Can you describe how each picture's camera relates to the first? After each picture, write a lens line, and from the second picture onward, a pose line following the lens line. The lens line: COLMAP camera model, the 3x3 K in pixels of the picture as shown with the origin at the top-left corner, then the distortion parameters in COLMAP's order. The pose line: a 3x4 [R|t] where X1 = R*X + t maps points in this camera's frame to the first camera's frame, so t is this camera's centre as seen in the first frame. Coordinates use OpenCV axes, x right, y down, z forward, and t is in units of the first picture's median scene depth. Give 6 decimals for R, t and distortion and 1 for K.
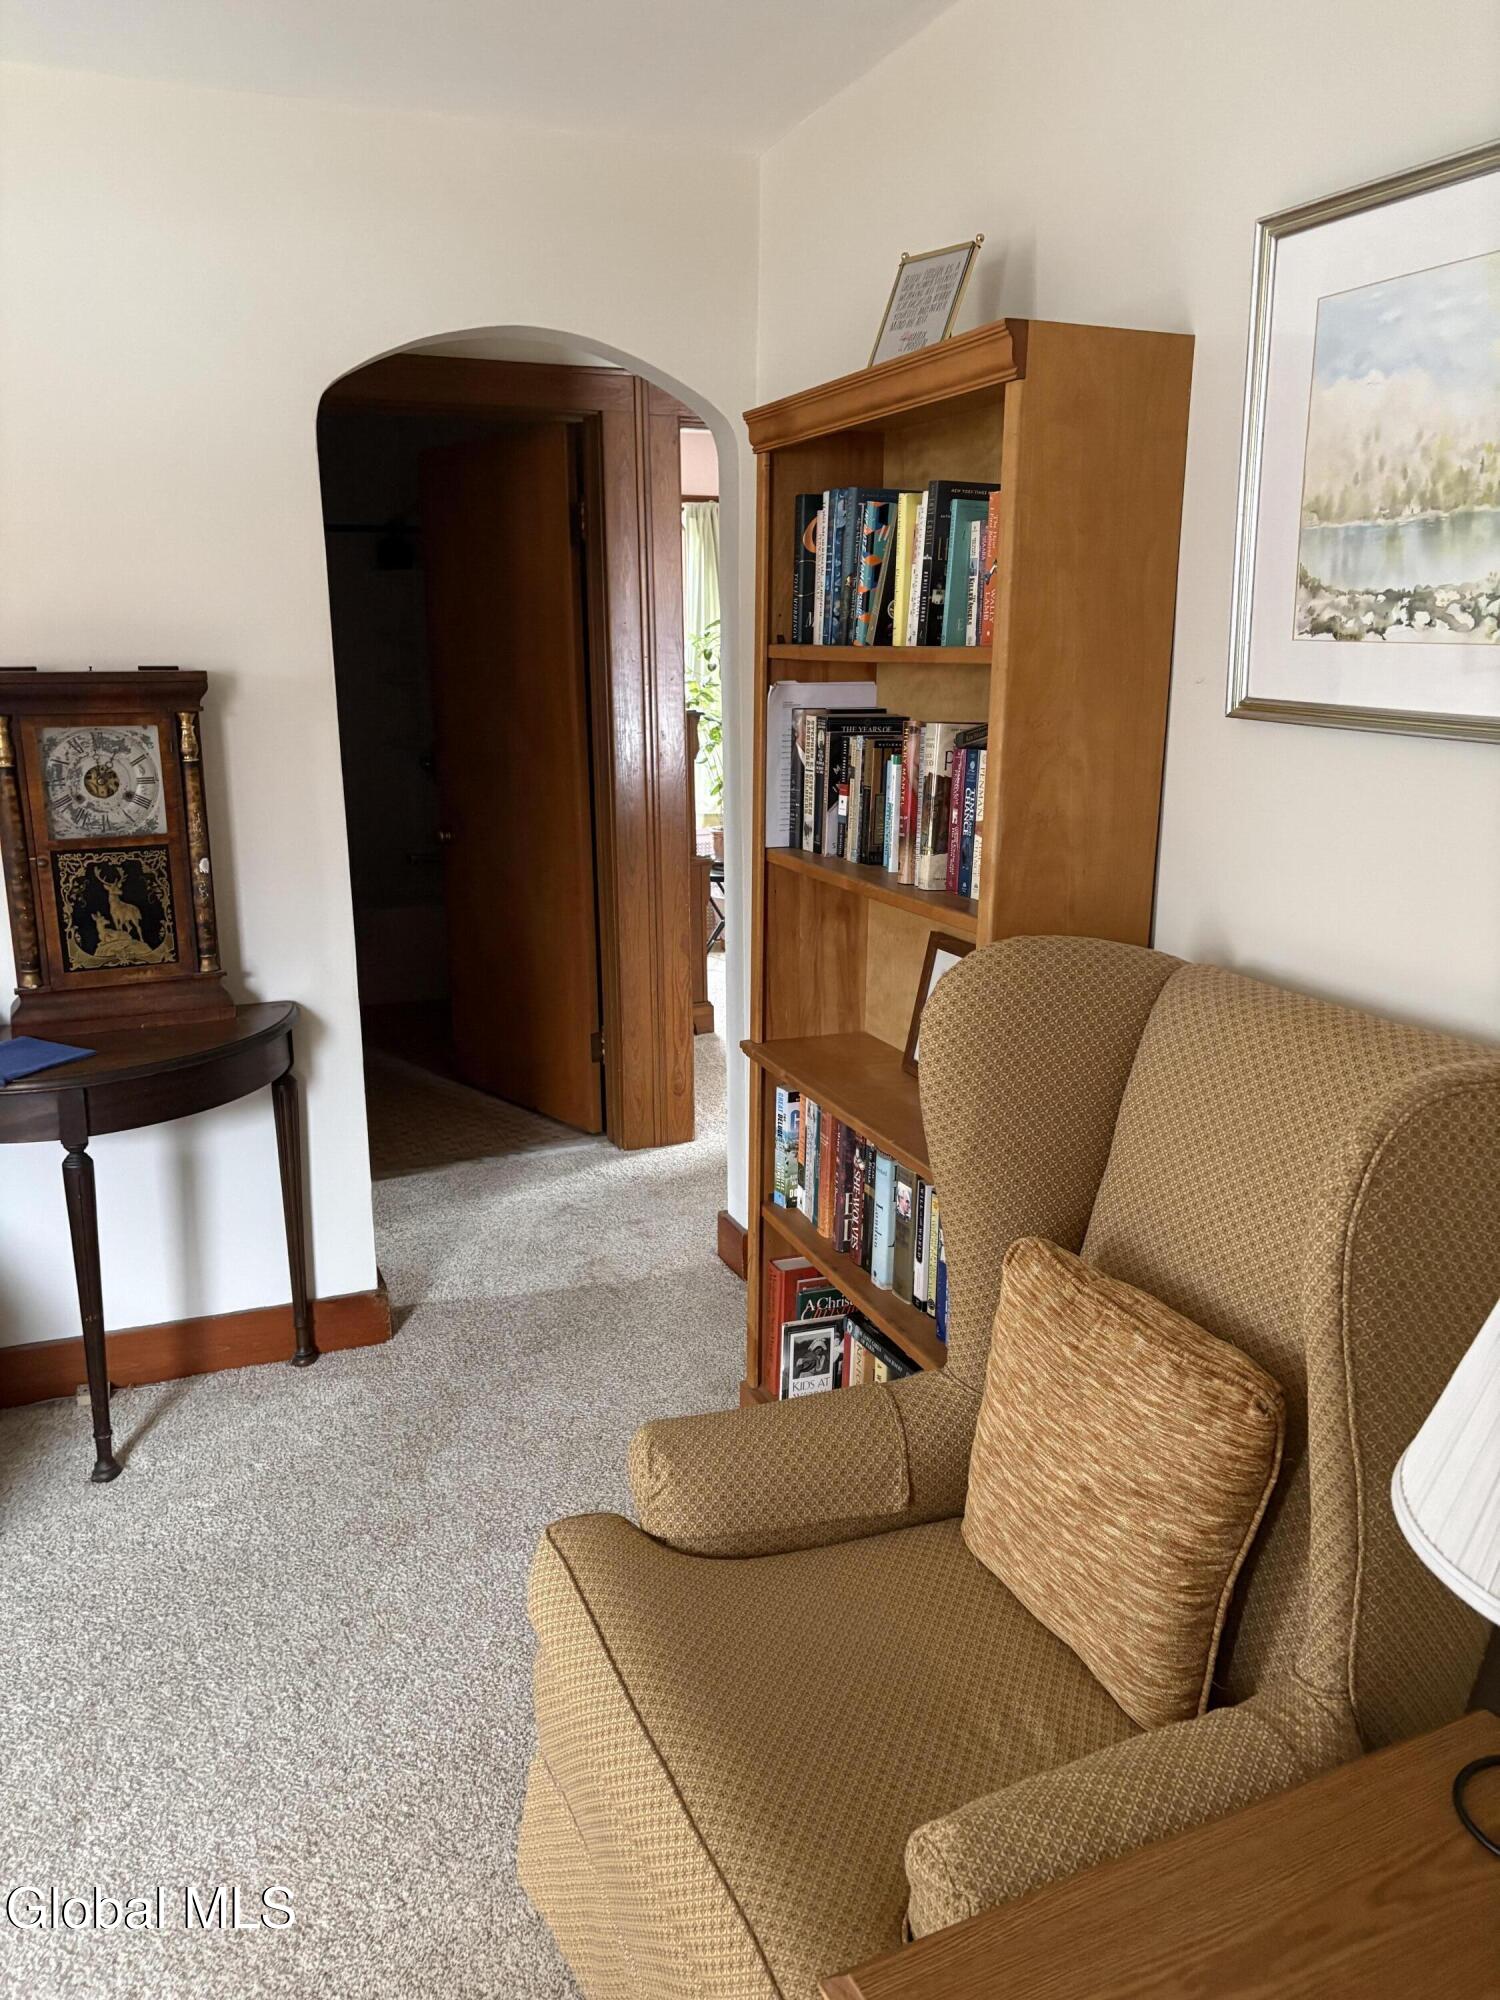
lens RADIAL K [[1507.0, 0, 756.3], [0, 1507.0, 983.9], [0, 0, 1]] dist [0.050357, -0.055177]
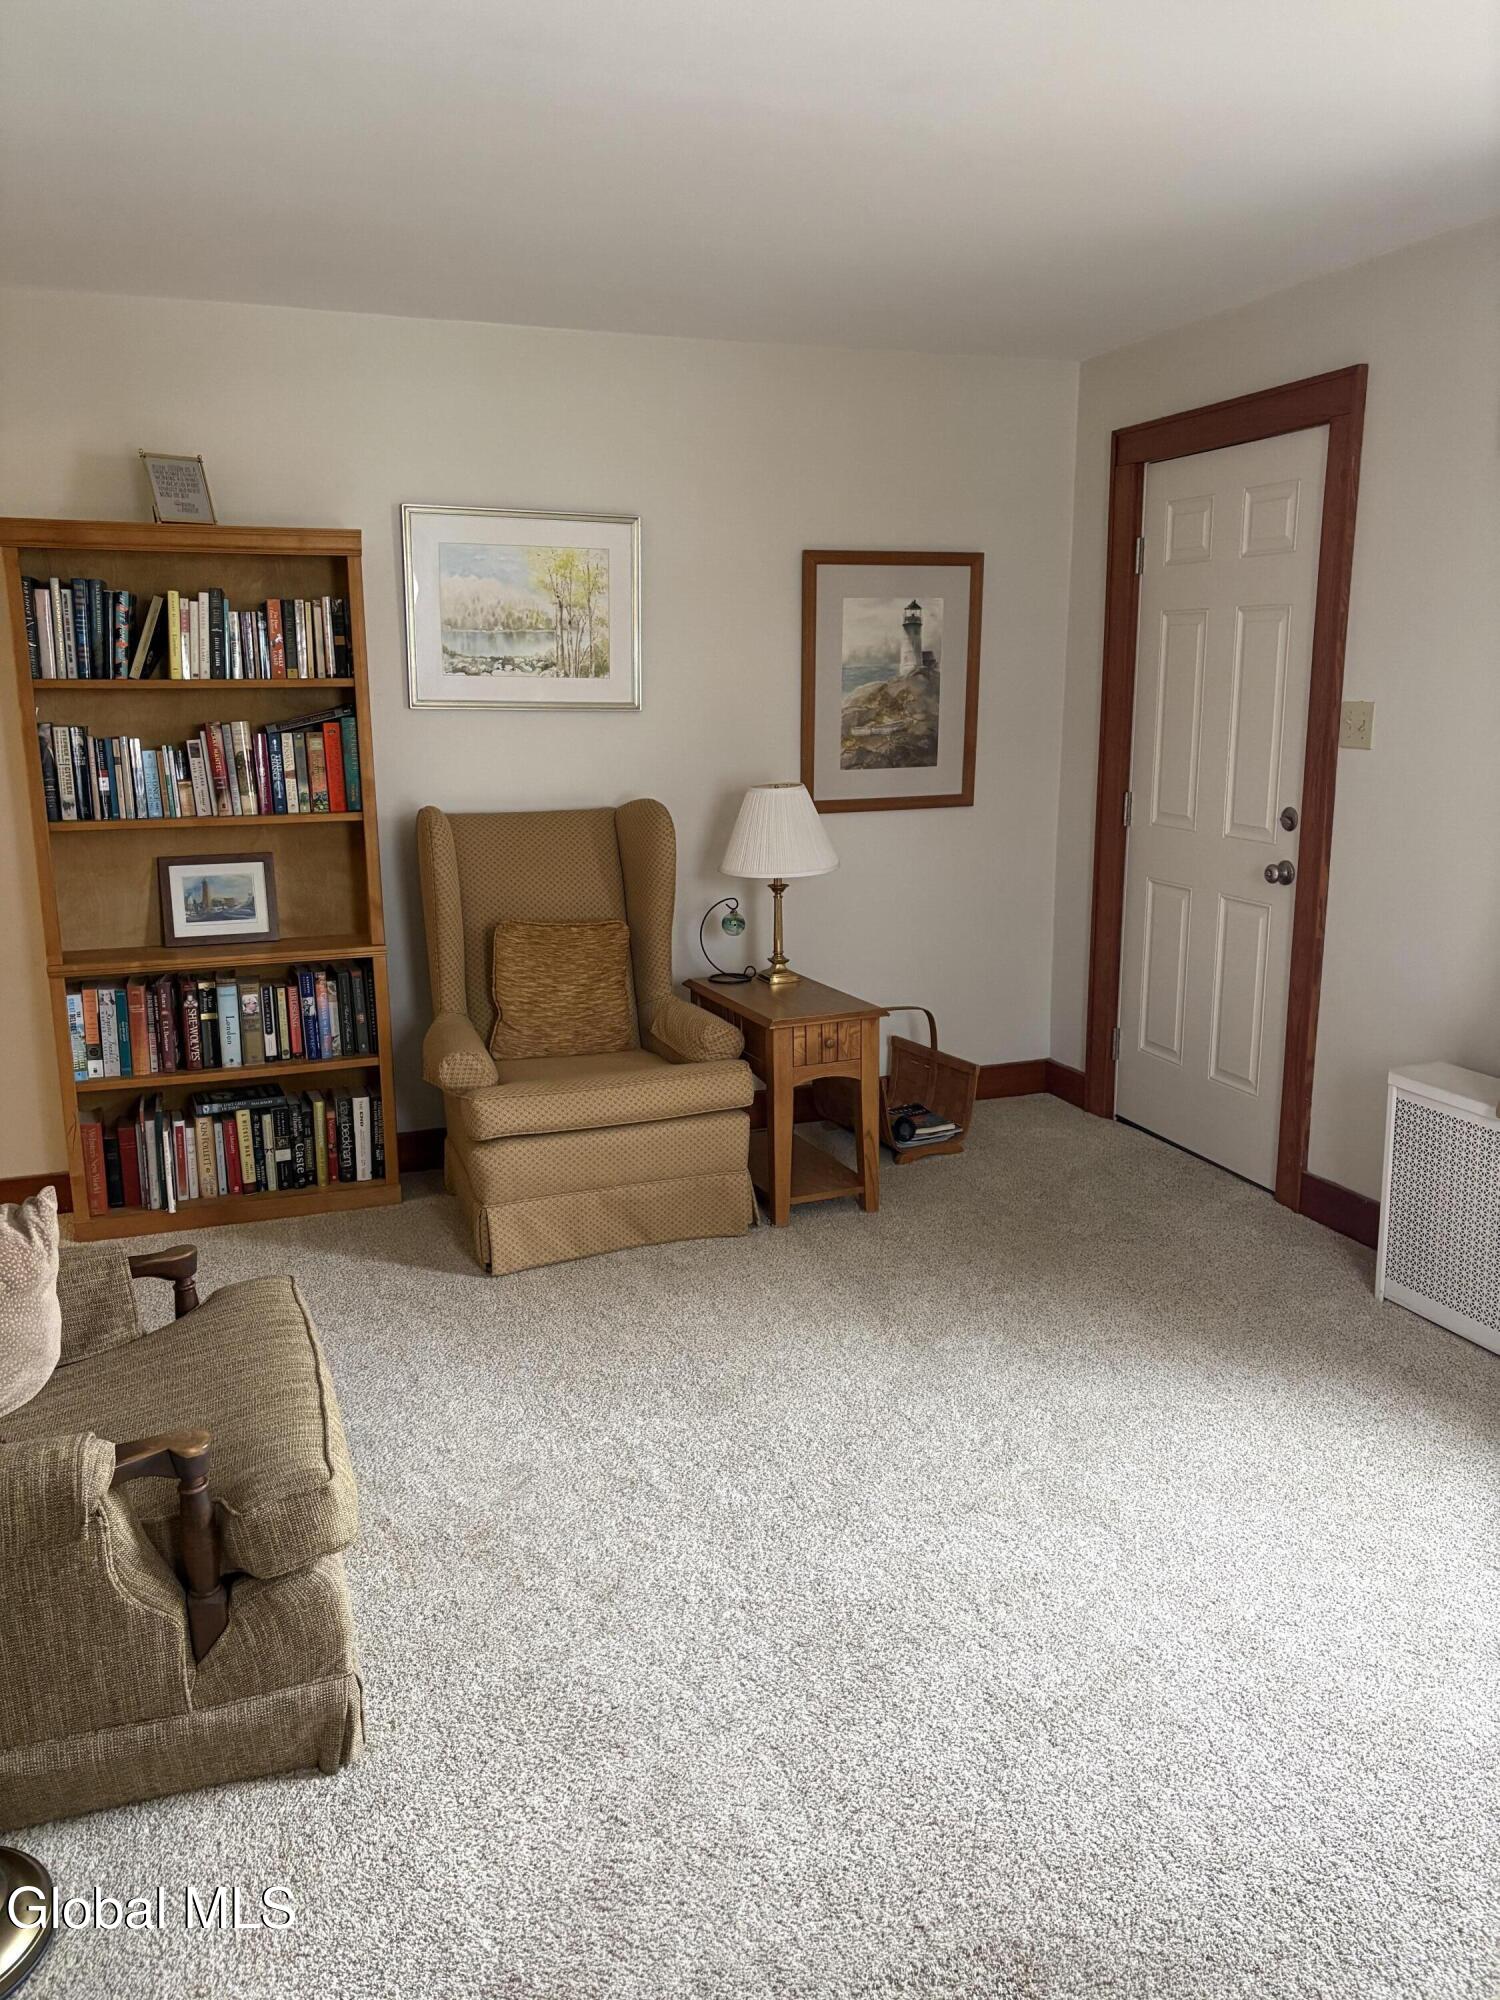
lens RADIAL K [[1507.0, 0, 750.1], [0, 1507.0, 996.5], [0, 0, 1]] dist [0.050357, -0.055177]
pose [[0.004280, -0.208127, 0.978093, -2.366494], [0.225986, 0.952999, 0.201798, -0.122886], [-0.974121, 0.220172, 0.051113, 0.551432]]
